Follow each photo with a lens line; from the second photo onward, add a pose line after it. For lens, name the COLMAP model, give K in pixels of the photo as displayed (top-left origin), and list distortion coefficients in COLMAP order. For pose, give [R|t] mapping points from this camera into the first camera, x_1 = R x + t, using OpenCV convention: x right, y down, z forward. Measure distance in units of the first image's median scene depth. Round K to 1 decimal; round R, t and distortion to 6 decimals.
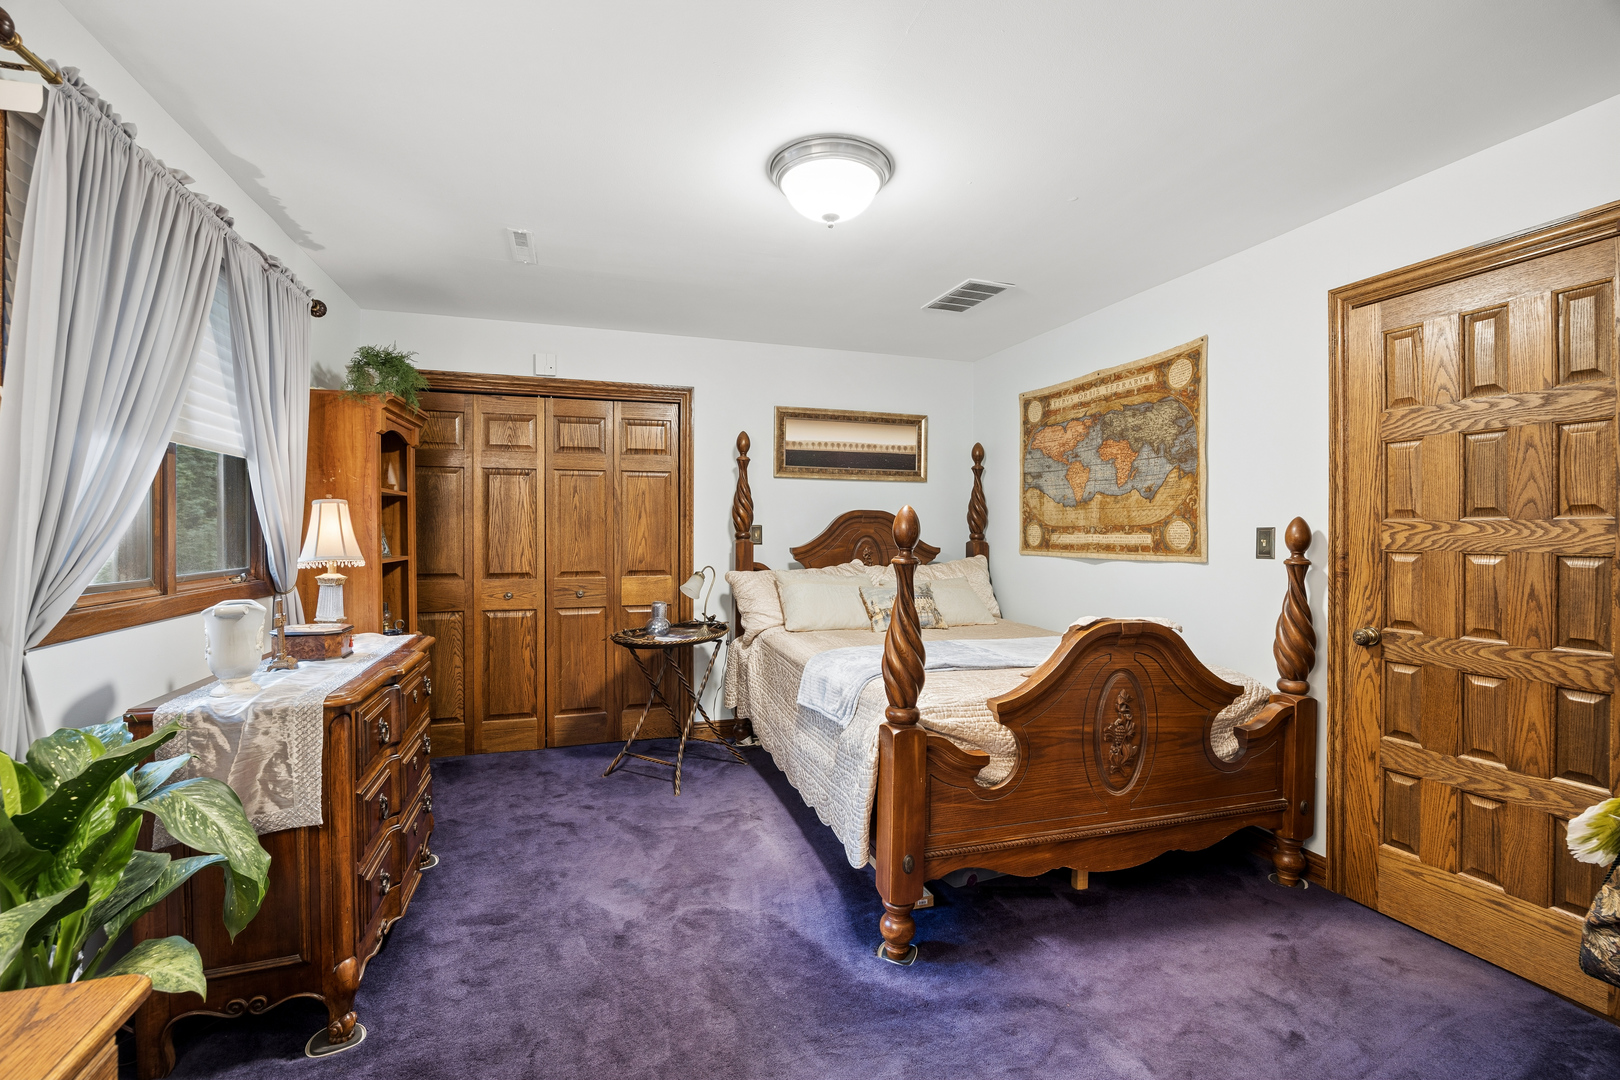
lens RADIAL K [[740.1, 0, 810.8], [0, 740.1, 536.1], [0, 0, 1]] dist [-0.000278, -0.000009]
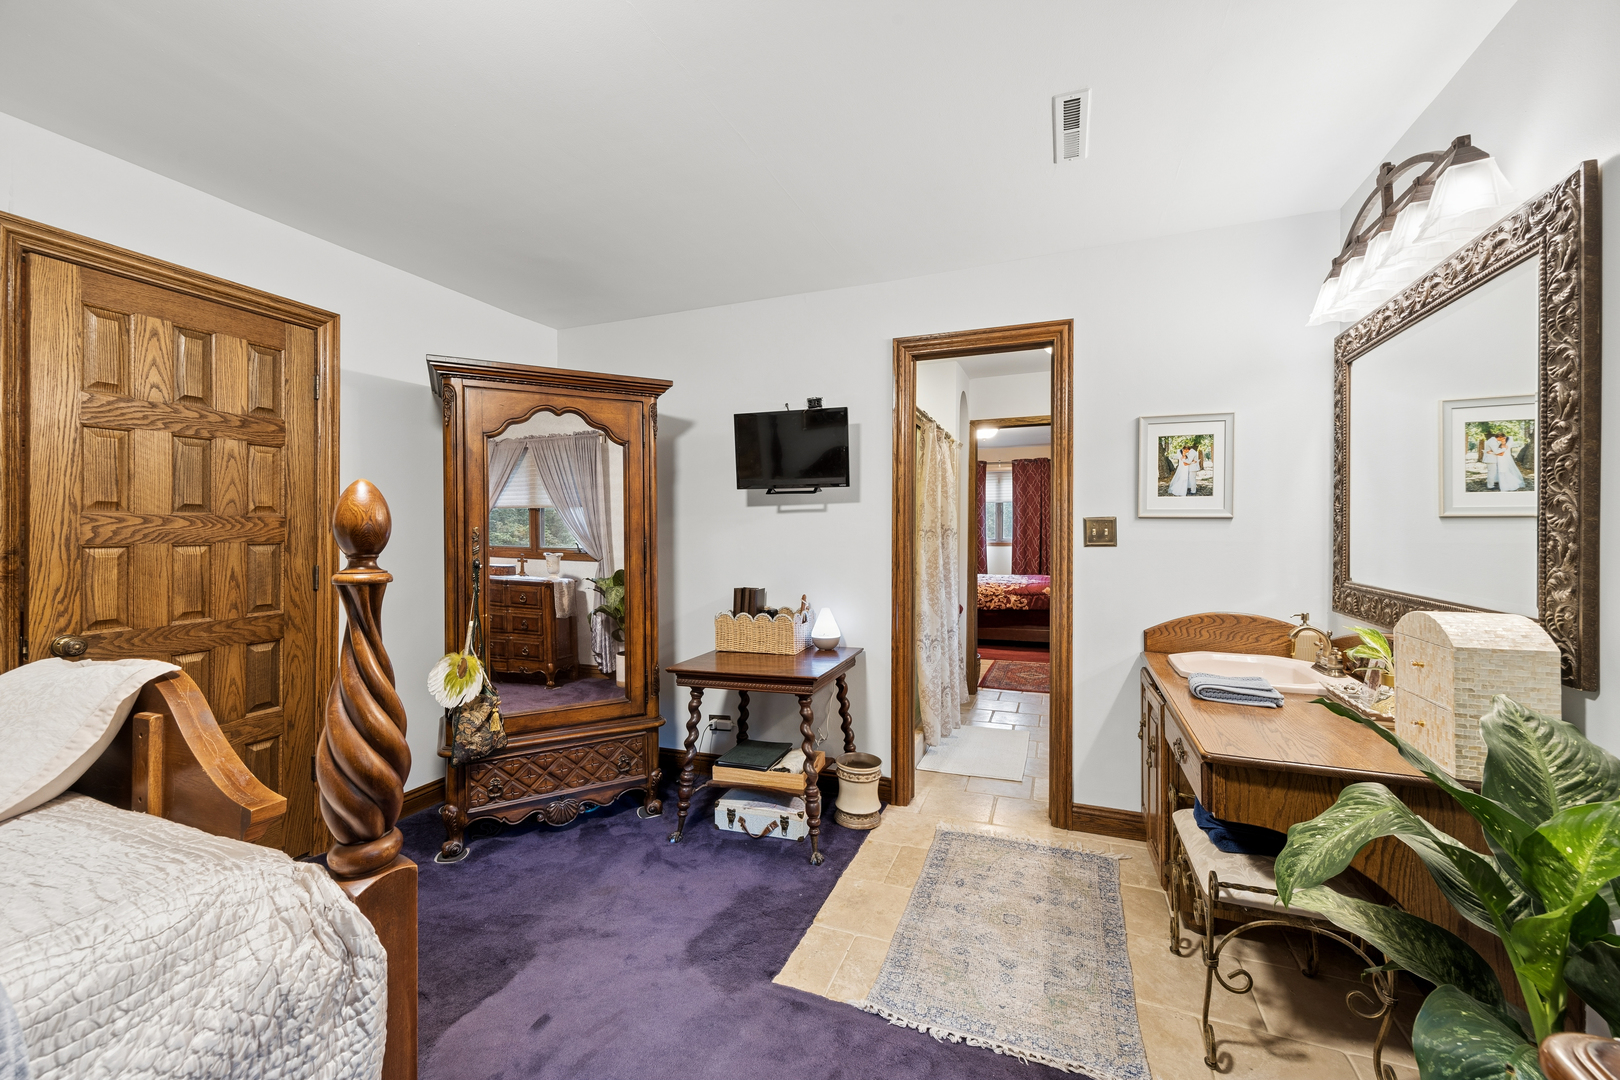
lens RADIAL K [[623.4, 0, 814.0], [0, 623.4, 533.6], [0, 0, 1]] dist [-0.001212, -0.000112]
pose [[-0.776602, 0.001149, 0.629990, -0.410612], [0.007295, 0.999948, 0.007169, 0.006265], [-0.629949, 0.010164, -0.776570, 1.090985]]
